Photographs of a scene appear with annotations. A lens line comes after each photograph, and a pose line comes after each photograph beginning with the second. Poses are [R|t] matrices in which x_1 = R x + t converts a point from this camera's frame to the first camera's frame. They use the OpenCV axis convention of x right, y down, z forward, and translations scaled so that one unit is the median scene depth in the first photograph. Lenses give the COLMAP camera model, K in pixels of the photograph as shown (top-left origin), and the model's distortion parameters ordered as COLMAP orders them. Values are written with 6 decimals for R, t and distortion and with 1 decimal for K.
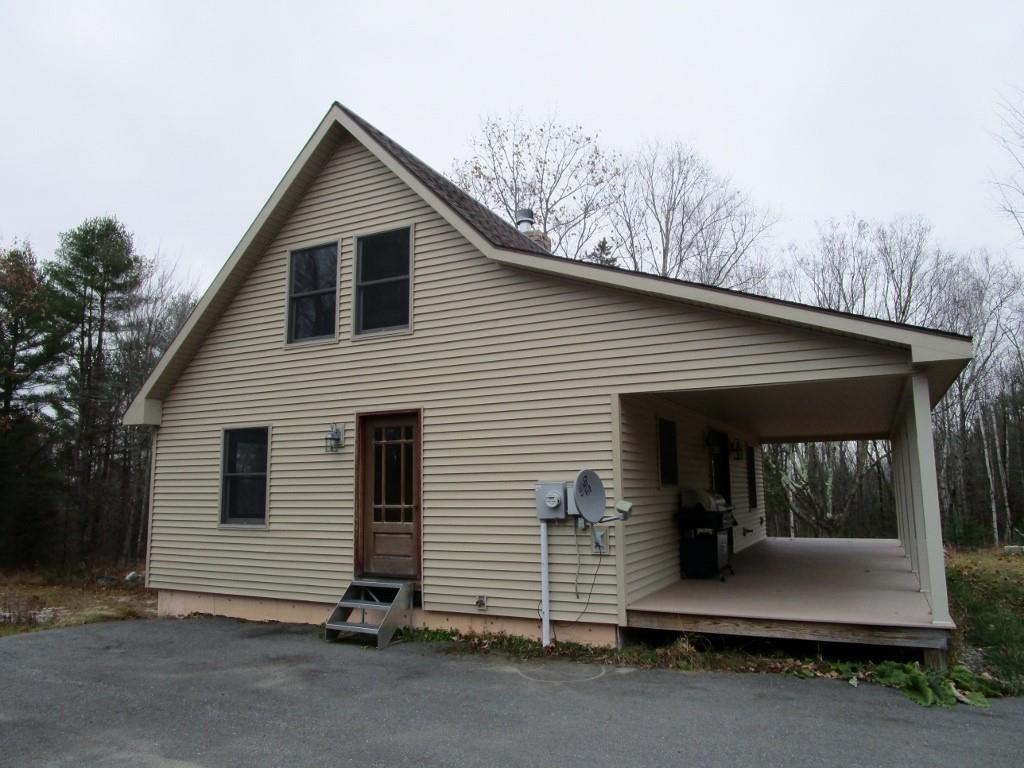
lens RADIAL K [[725.4, 0, 512.0], [0, 725.4, 384.0], [0, 0, 1]] dist [-0.032499, -0.002471]
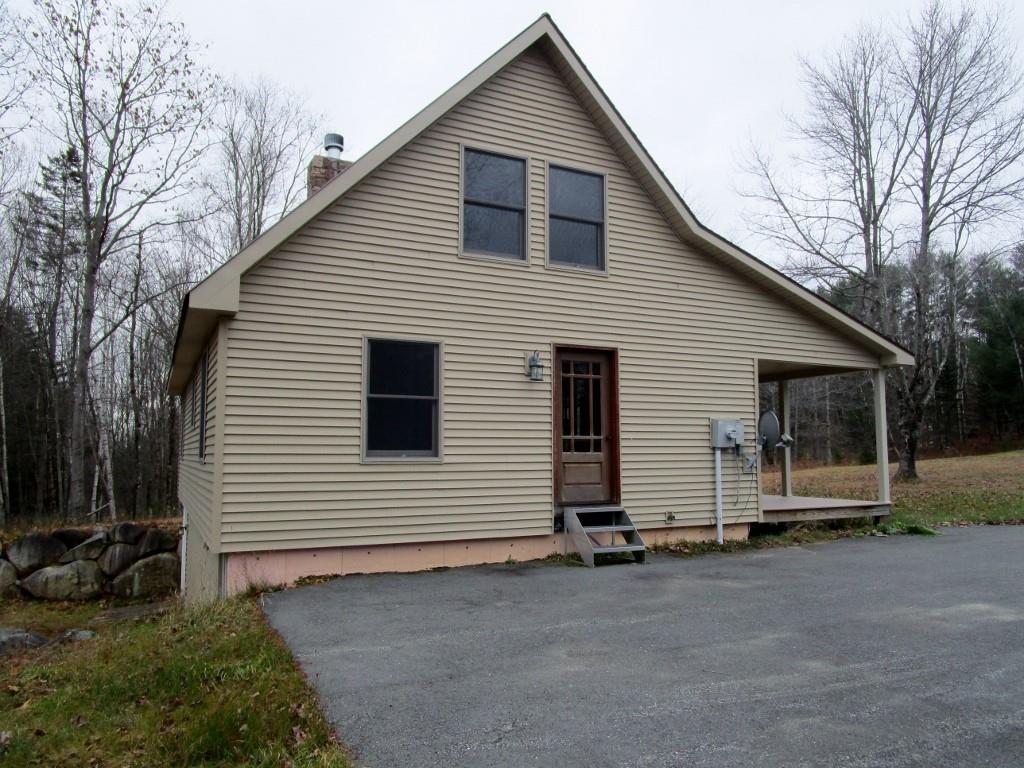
lens RADIAL K [[725.4, 0, 512.0], [0, 725.4, 384.0], [0, 0, 1]] dist [-0.032499, -0.002471]
pose [[0.601370, 0.088248, 0.794082, -1.049127], [-0.120140, 0.992569, -0.019322, 0.123751], [-0.789886, -0.083781, 0.607504, 0.447939]]
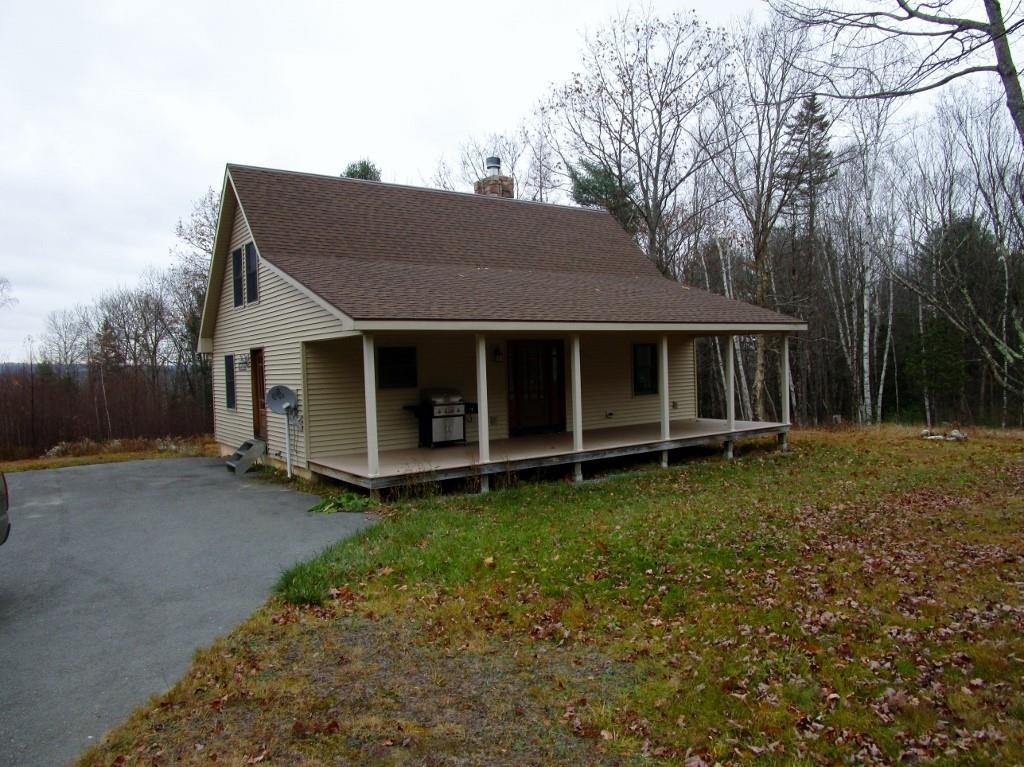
lens RADIAL K [[725.4, 0, 512.0], [0, 725.4, 383.5], [0, 0, 1]] dist [-0.032499, -0.002471]
pose [[0.877122, -0.001164, -0.480267, 1.219961], [0.089987, 0.982685, 0.161963, -0.106118], [0.471762, -0.185279, 0.862040, -0.252395]]
